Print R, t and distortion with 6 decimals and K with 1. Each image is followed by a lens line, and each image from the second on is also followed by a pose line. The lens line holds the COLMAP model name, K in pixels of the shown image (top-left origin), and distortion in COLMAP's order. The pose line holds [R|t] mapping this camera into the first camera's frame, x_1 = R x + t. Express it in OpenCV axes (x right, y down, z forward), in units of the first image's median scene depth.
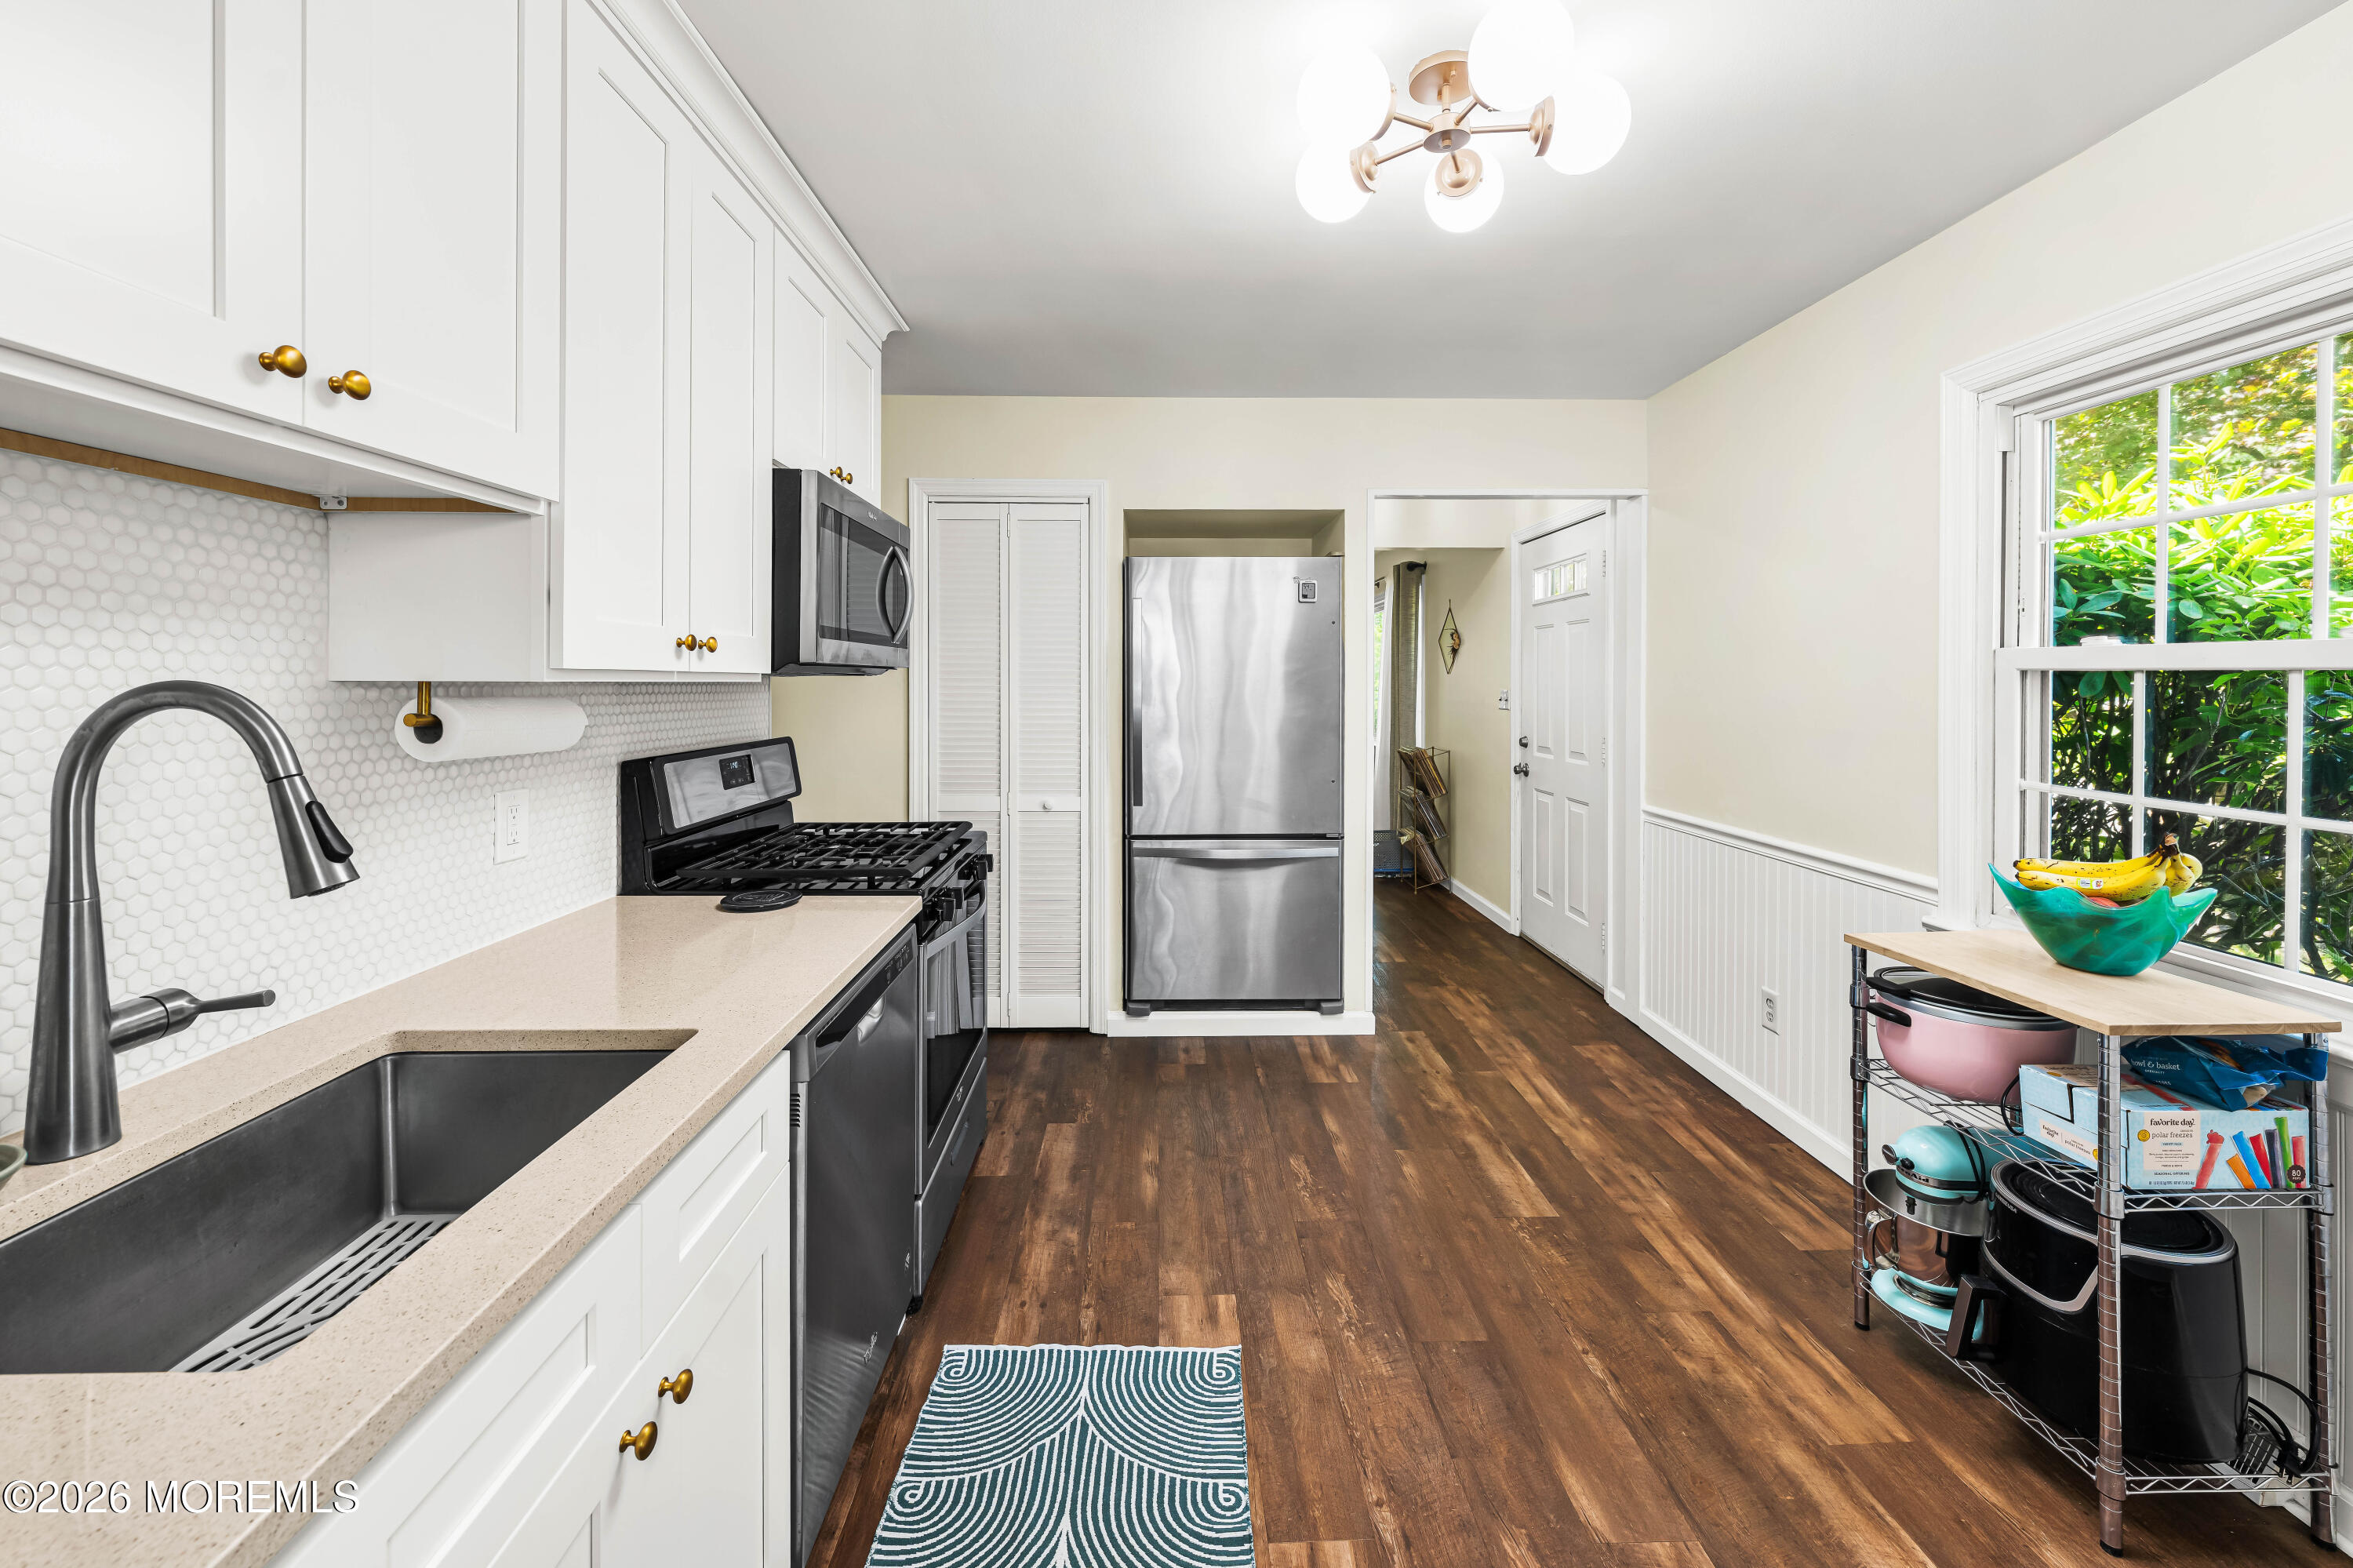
lens RADIAL K [[890.0, 0, 1176.5], [0, 890.0, 784.0], [0, 0, 1]] dist [-0.000035, 0.000079]
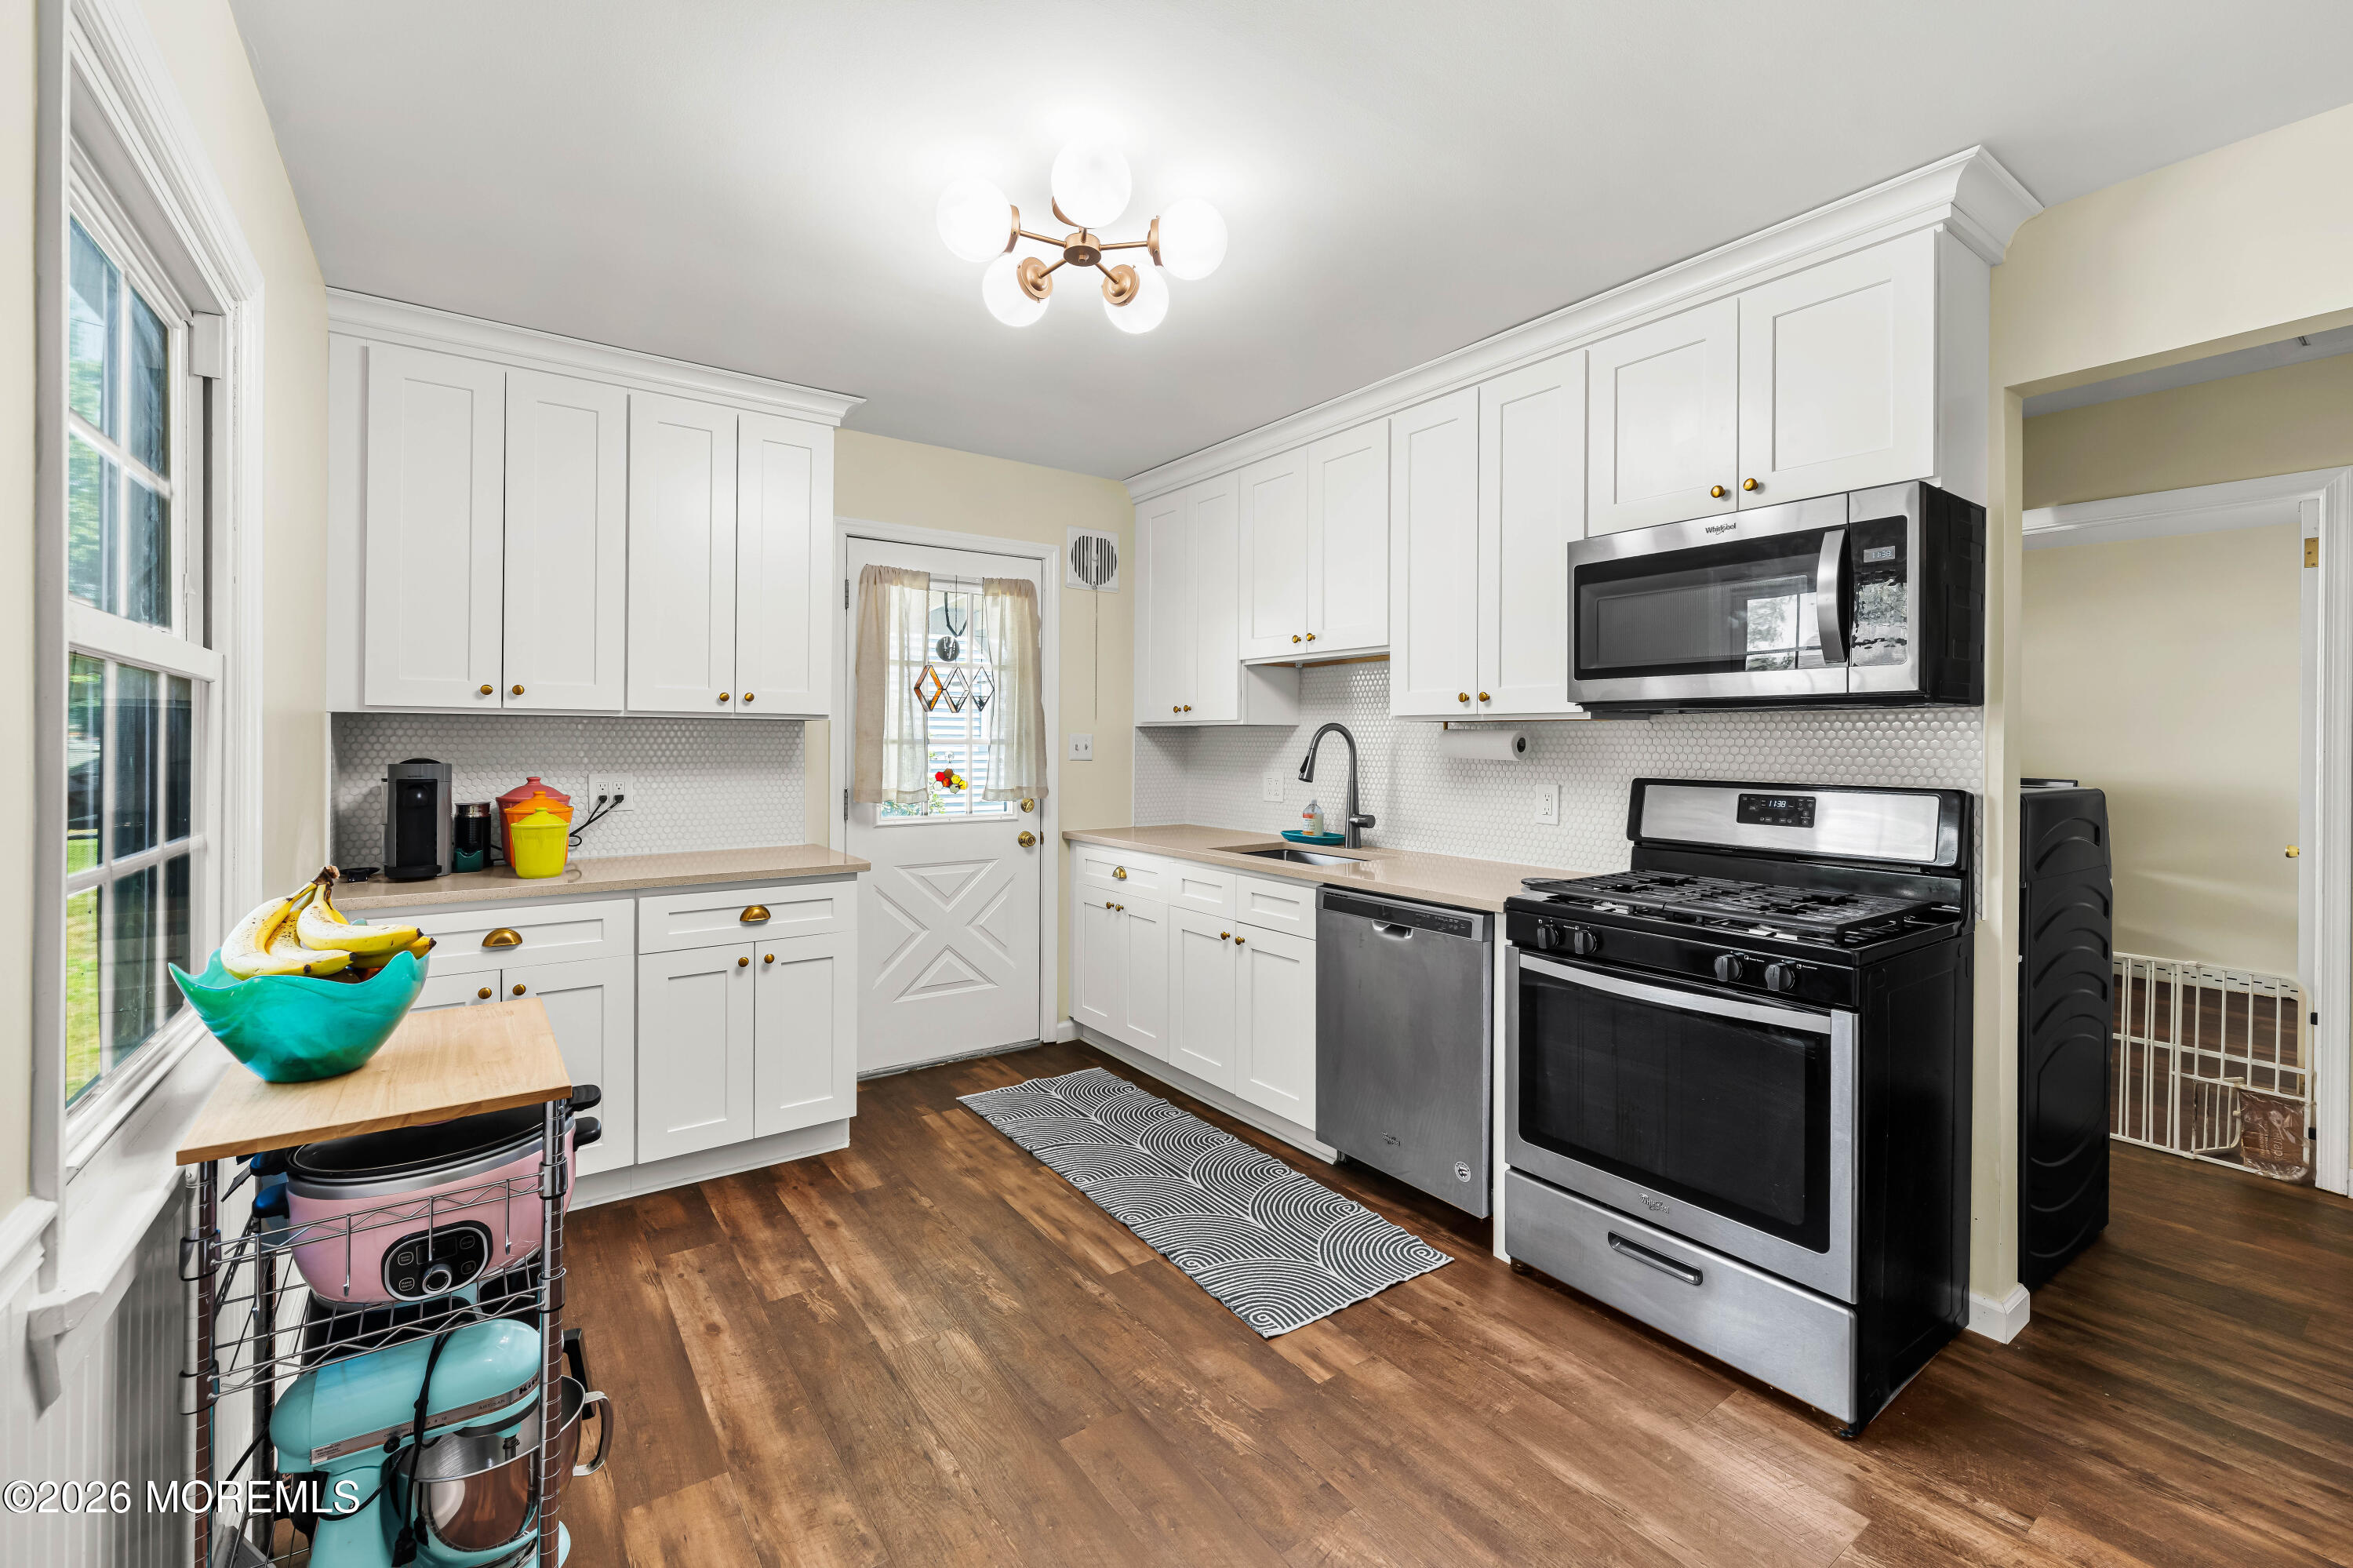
lens RADIAL K [[991.5, 0, 1163.3], [0, 991.5, 740.8], [0, 0, 1]] dist [-0.002086, -0.000486]
pose [[-0.827523, -0.000440, -0.561432, 0.825424], [-0.073497, 0.991479, 0.107554, -0.185250], [0.556601, 0.130267, -0.820504, 1.790836]]
